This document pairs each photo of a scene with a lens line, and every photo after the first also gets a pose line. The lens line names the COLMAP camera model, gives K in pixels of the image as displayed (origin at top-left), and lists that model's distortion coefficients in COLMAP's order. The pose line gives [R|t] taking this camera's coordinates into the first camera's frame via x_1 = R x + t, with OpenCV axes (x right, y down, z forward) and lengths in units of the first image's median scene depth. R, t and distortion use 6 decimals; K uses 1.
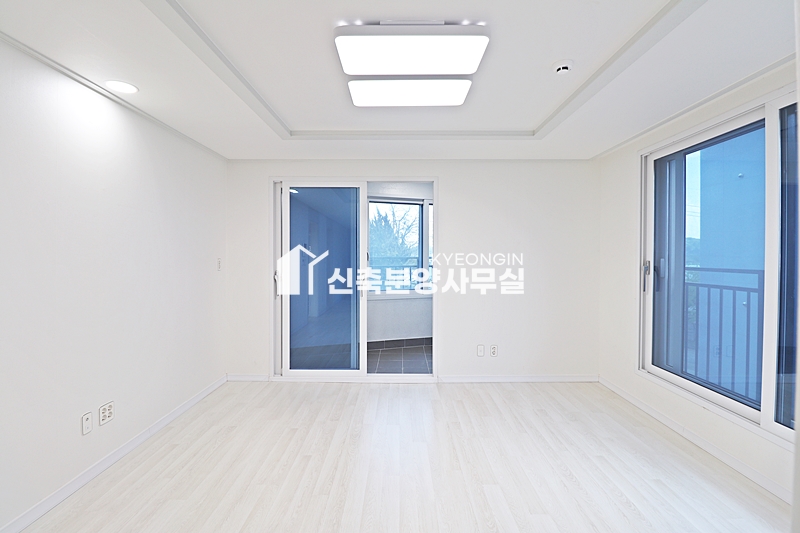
lens RADIAL K [[373.9, 0, 402.4], [0, 373.9, 263.9], [0, 0, 1]] dist [-0.004516, -0.000866]
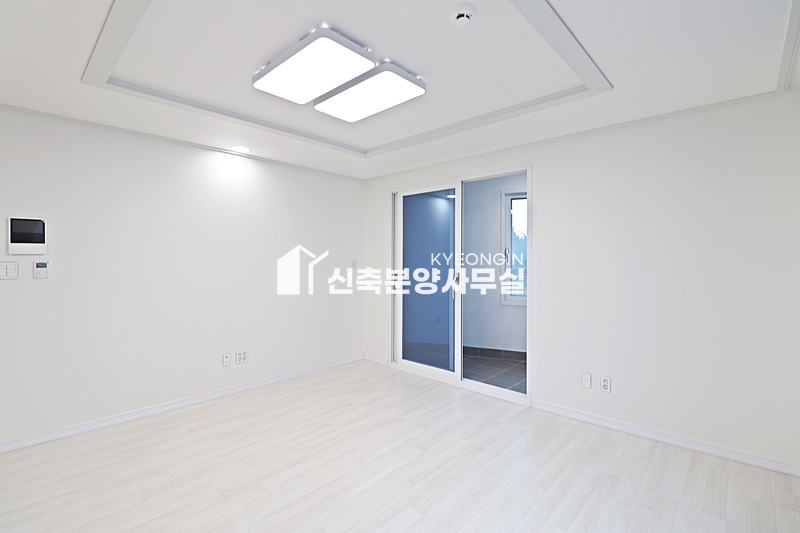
lens RADIAL K [[373.9, 0, 402.0], [0, 373.9, 267.3], [0, 0, 1]] dist [-0.004516, -0.000866]
pose [[0.732380, 0.015455, -0.680720, 0.461972], [-0.016478, 0.999852, 0.004973, 0.001048], [0.680696, 0.007575, 0.732527, 0.178368]]
